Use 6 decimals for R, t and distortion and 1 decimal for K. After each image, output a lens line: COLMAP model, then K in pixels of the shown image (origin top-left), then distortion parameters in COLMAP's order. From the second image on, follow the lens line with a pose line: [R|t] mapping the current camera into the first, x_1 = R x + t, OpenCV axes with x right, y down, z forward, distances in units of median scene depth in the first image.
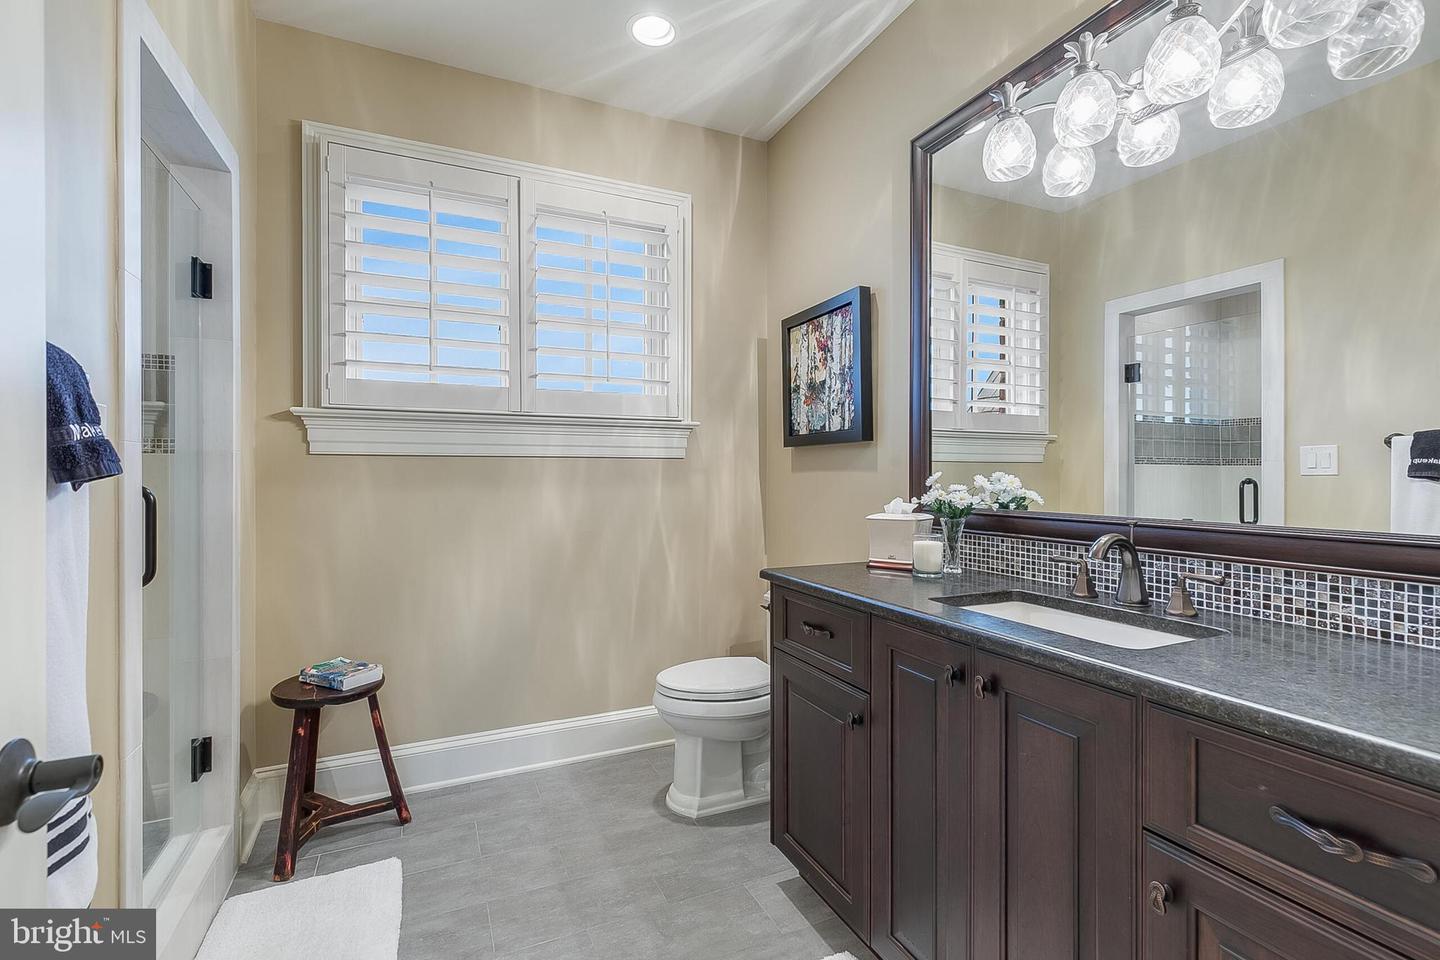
lens RADIAL K [[651.6, 0, 723.6], [0, 651.6, 471.7], [0, 0, 1]] dist [0.000467, -0.000041]
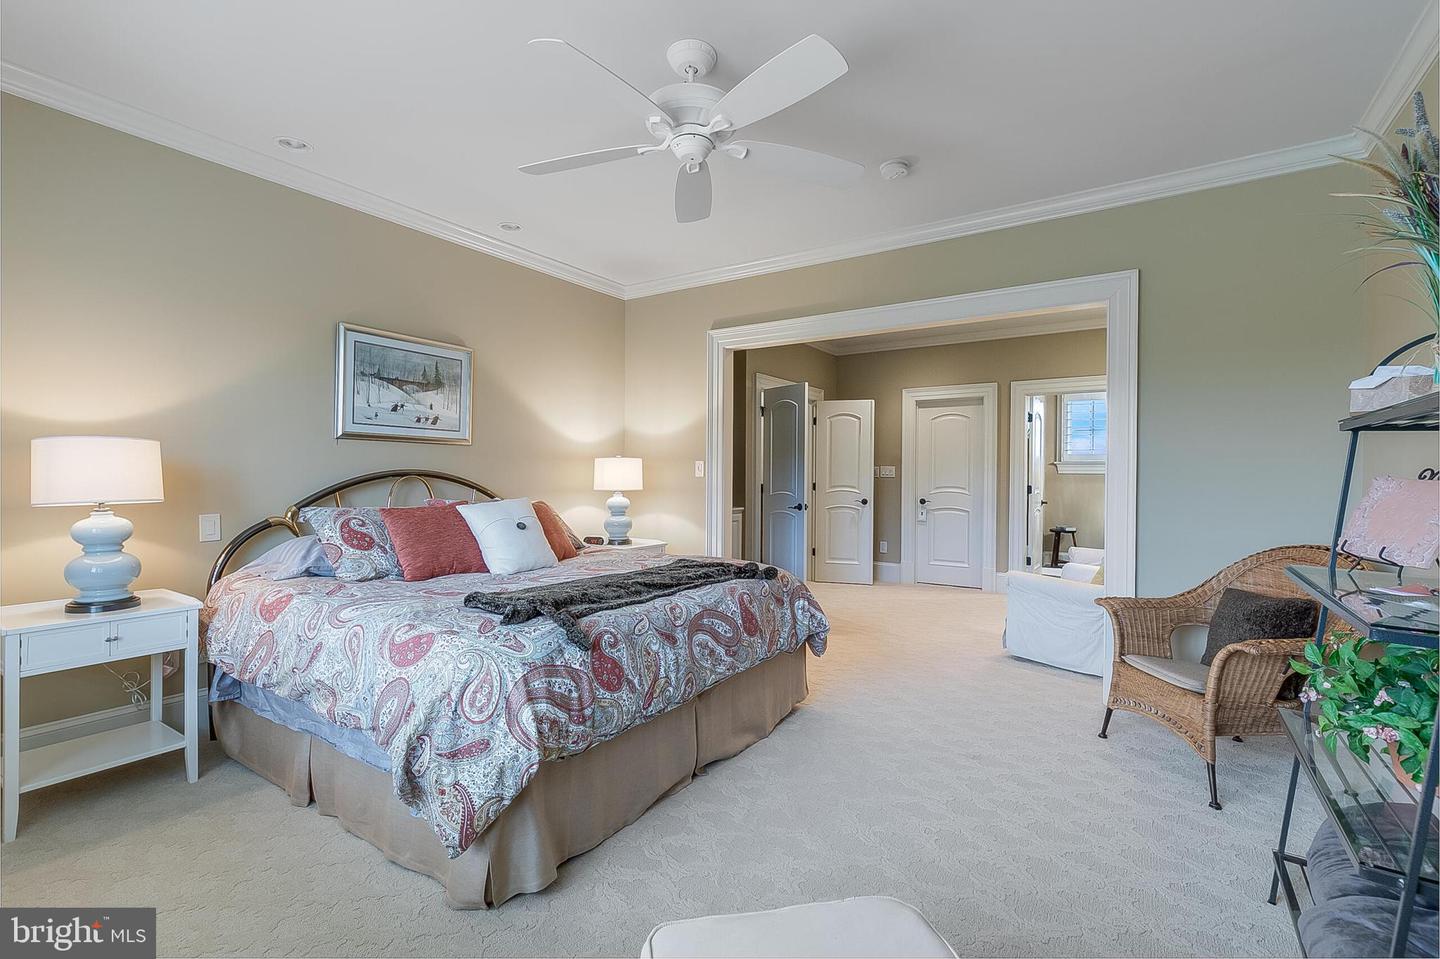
lens RADIAL K [[651.6, 0, 721.0], [0, 651.6, 475.6], [0, 0, 1]] dist [0.000467, -0.000041]
pose [[0.528282, 0.002930, -0.849064, 1.664561], [-0.010173, 0.999944, -0.002880, 0.016229], [0.849008, 0.010159, 0.528283, -2.865969]]
